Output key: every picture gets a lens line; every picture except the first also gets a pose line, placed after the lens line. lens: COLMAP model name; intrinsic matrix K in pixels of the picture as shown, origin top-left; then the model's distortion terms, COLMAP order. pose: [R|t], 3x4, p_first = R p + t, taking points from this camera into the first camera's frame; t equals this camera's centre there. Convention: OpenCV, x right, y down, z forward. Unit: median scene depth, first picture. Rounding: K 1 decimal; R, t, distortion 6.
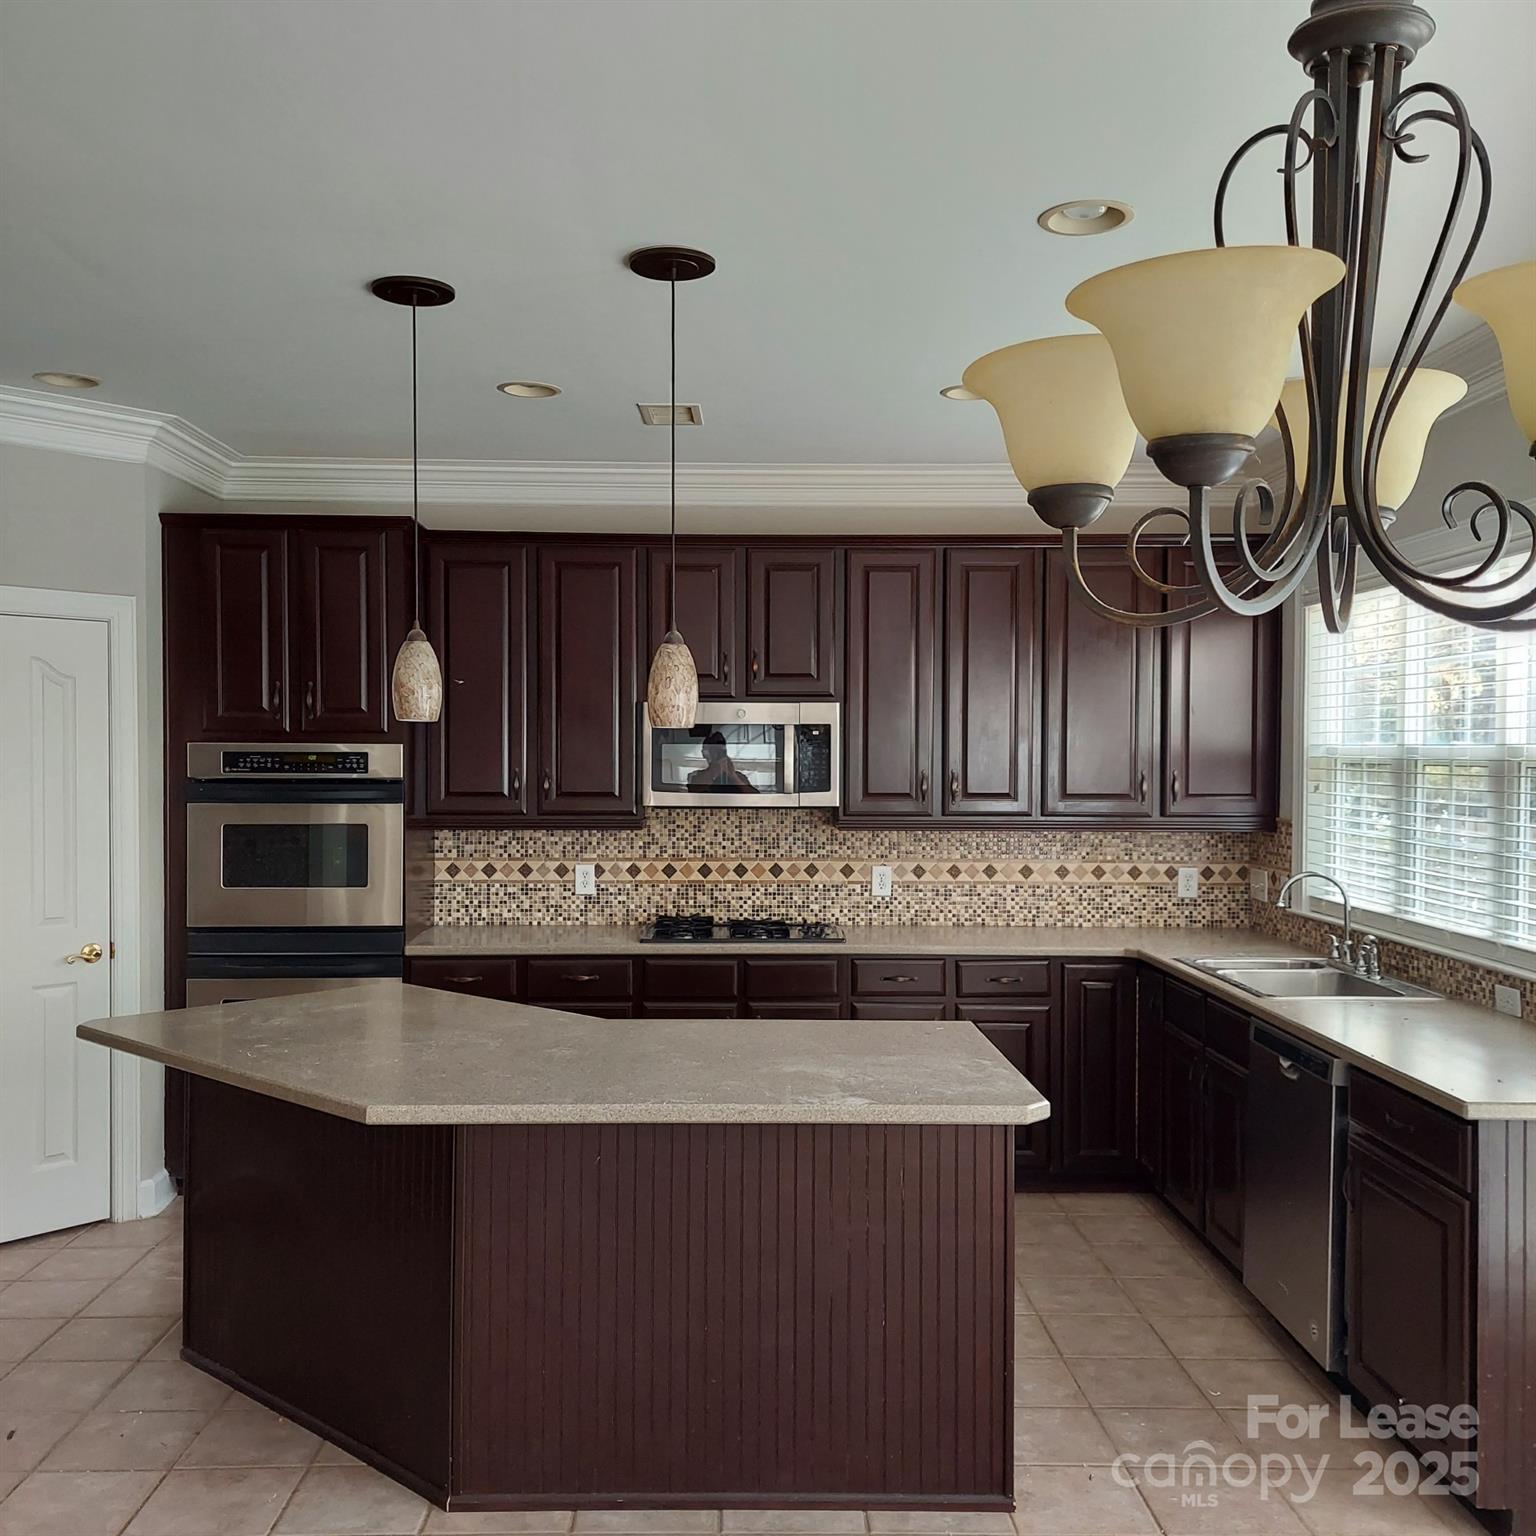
lens RADIAL K [[1489.2, 0, 755.9], [0, 1489.2, 771.3], [0, 0, 1]] dist [0.069884, 0.000000]
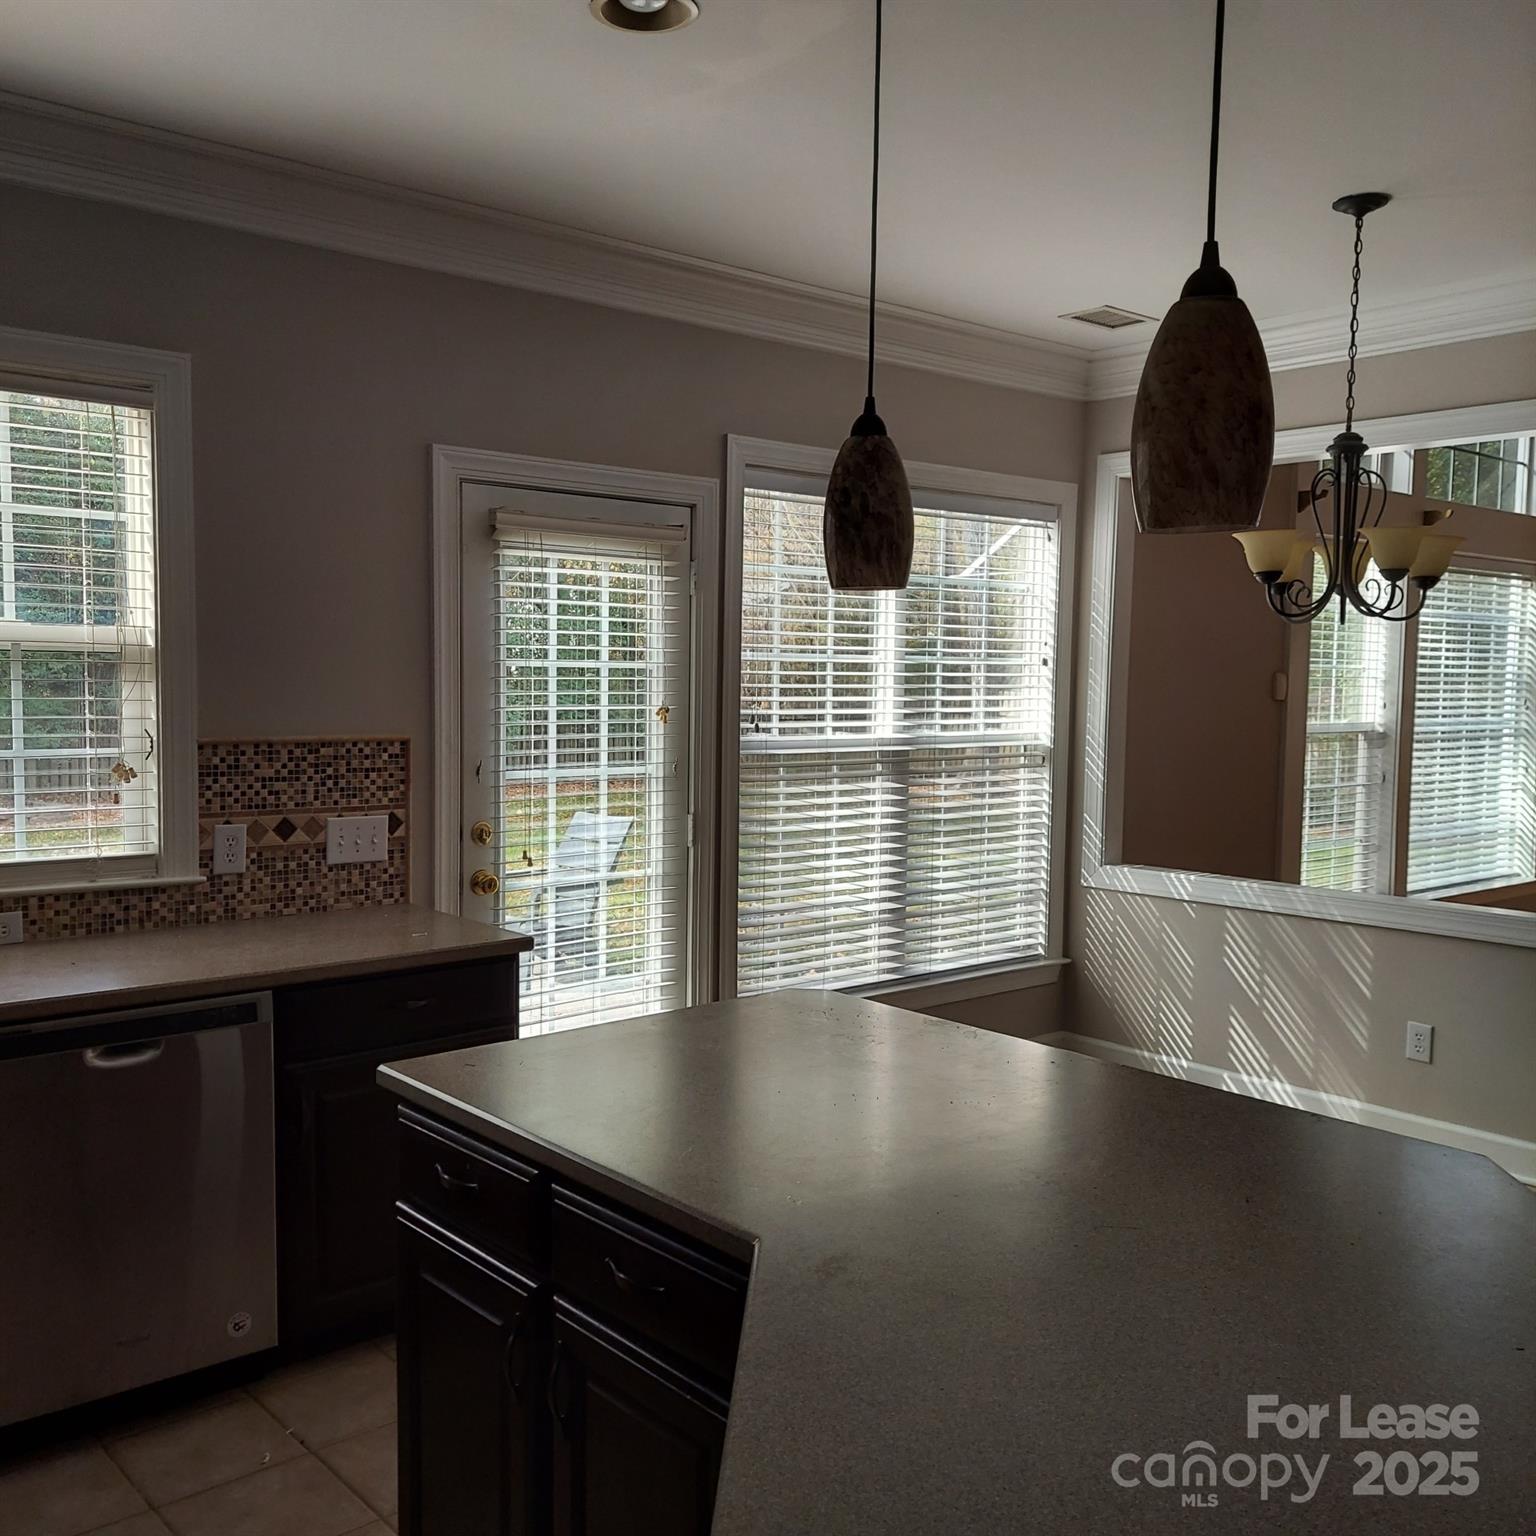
lens RADIAL K [[1489.2, 0, 745.5], [0, 1489.2, 771.2], [0, 0, 1]] dist [0.069884, 0.000000]
pose [[-0.652149, -0.065390, 0.755265, -0.276111], [-0.010615, 0.996963, 0.077150, -0.003928], [-0.758016, 0.042296, -0.650863, 0.832950]]
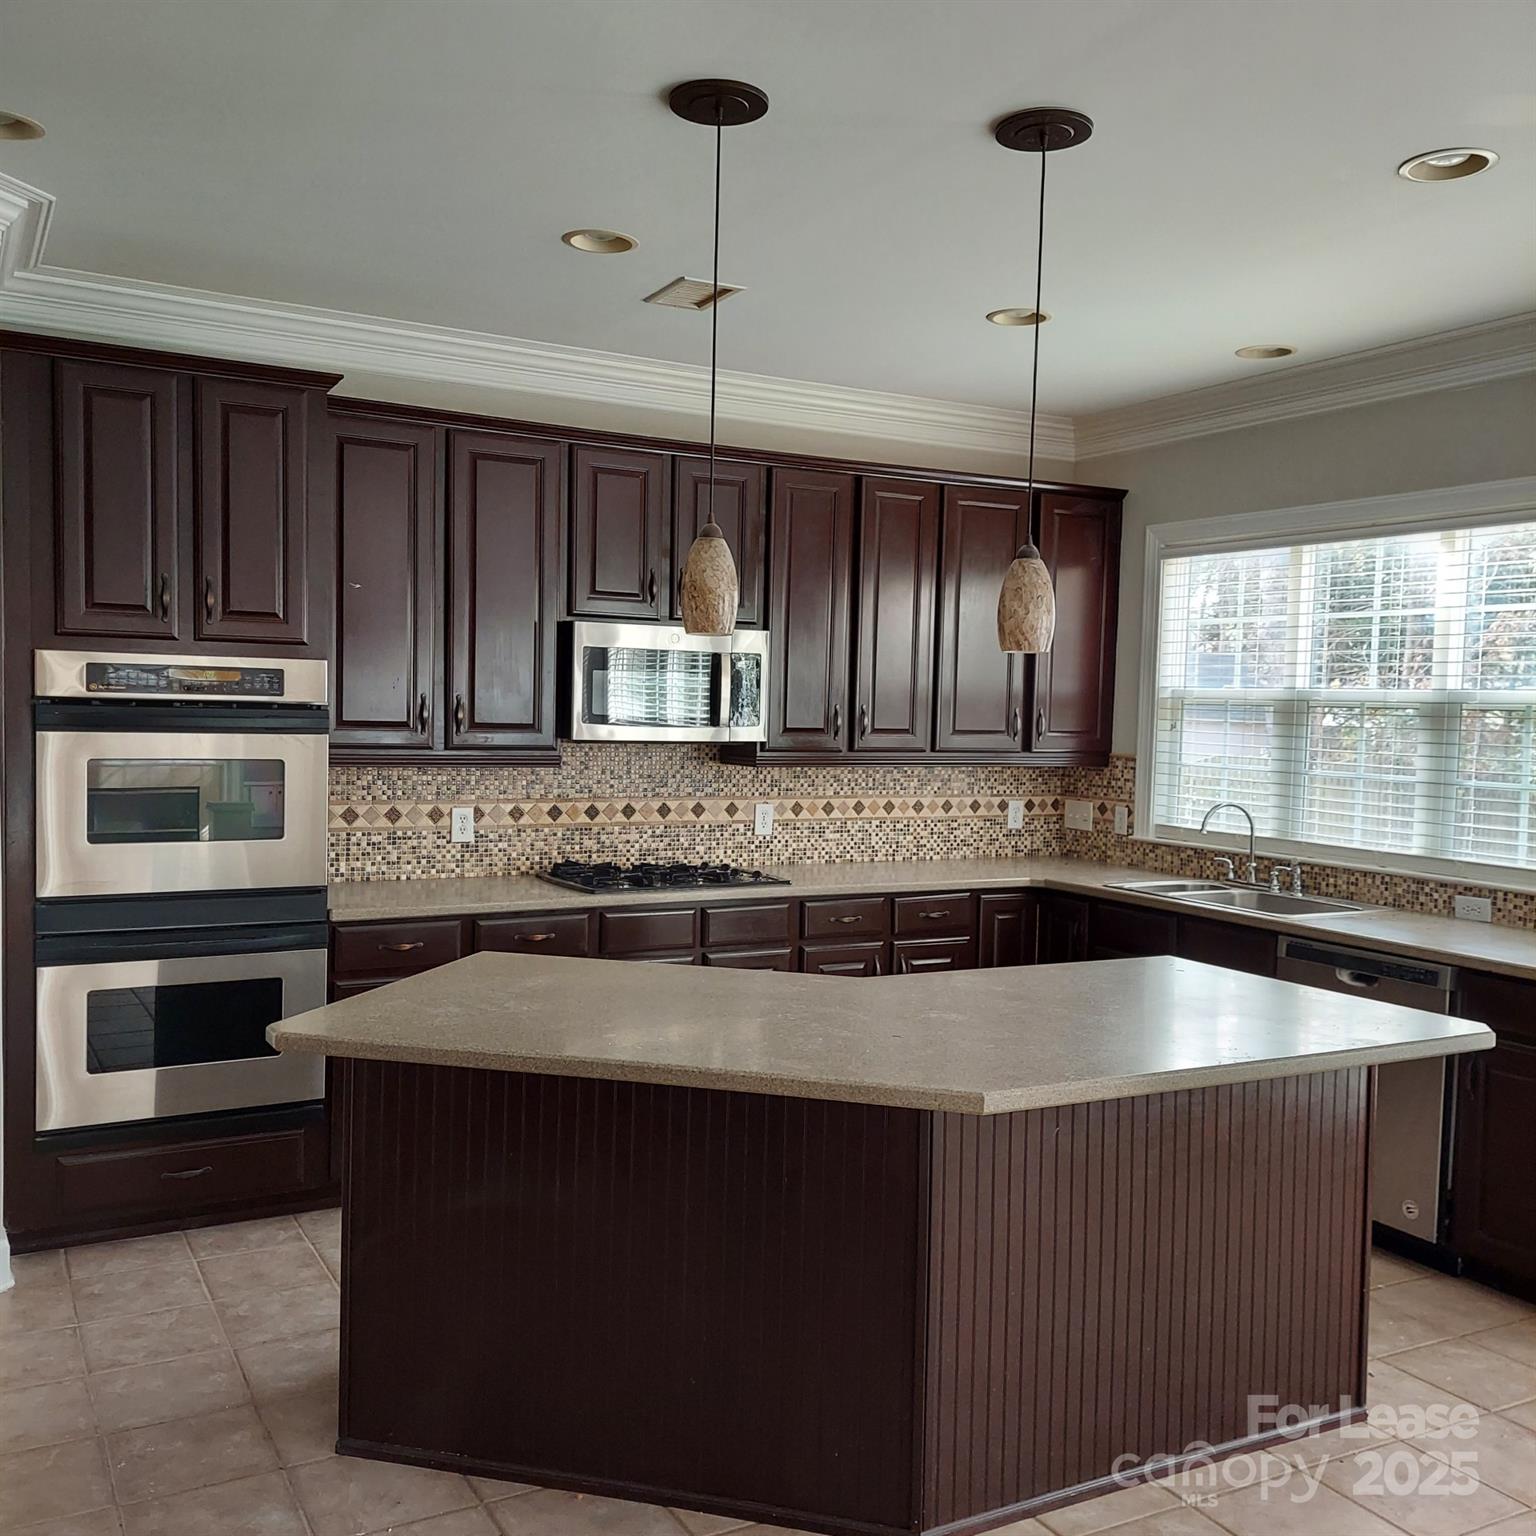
lens RADIAL K [[1489.2, 0, 770.2], [0, 1489.2, 781.3], [0, 0, 1]] dist [0.069884, 0.000000]
pose [[0.876769, -0.008022, 0.480845, -0.373319], [-0.016330, 0.998788, 0.046439, 0.004520], [-0.480634, -0.048568, 0.875575, 0.160281]]
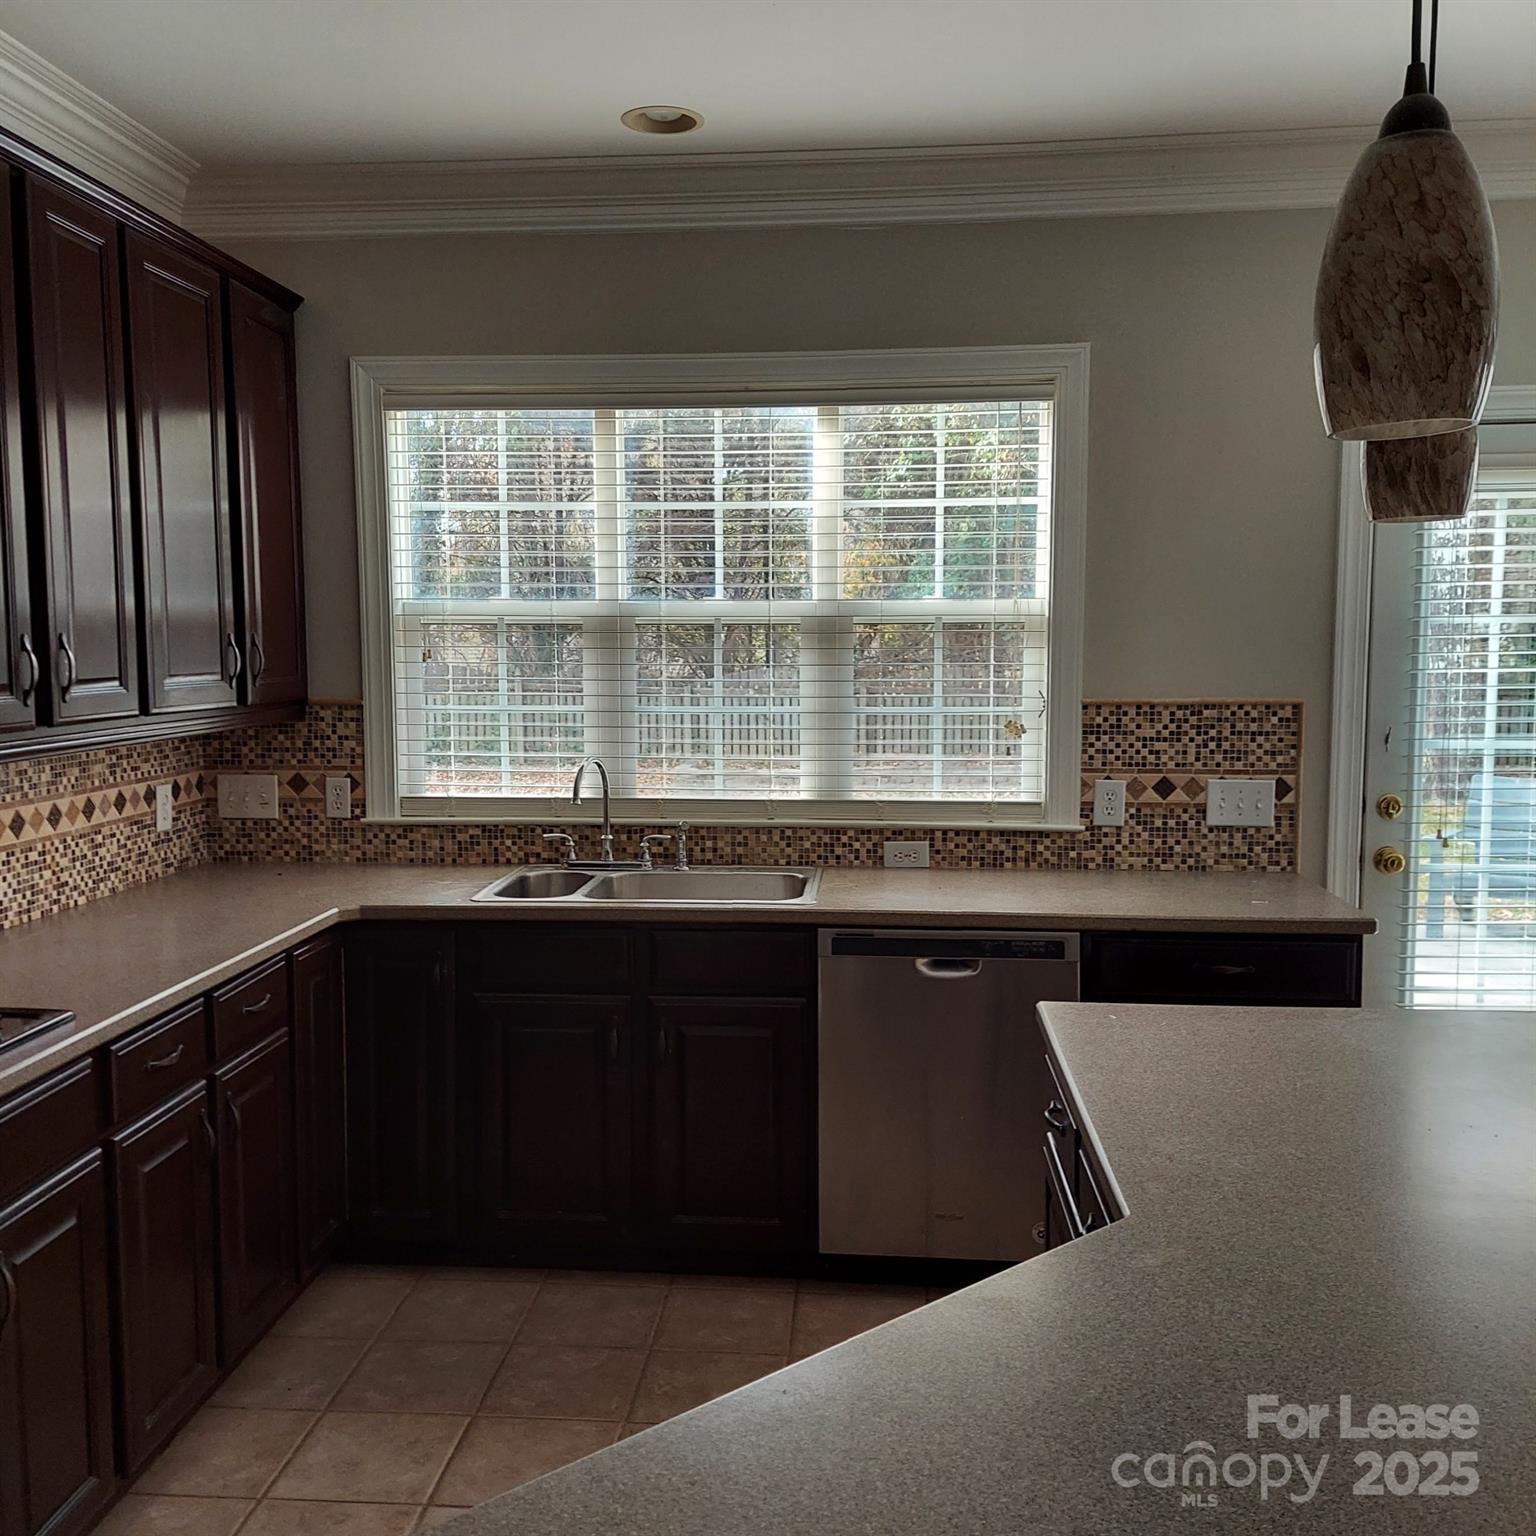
lens RADIAL K [[1489.2, 0, 761.1], [0, 1489.2, 775.3], [0, 0, 1]] dist [0.069884, 0.000000]
pose [[0.091802, -0.100557, 0.990687, -0.339918], [0.013931, 0.994920, 0.099696, -0.001880], [-0.995680, 0.004649, 0.092736, 0.681529]]
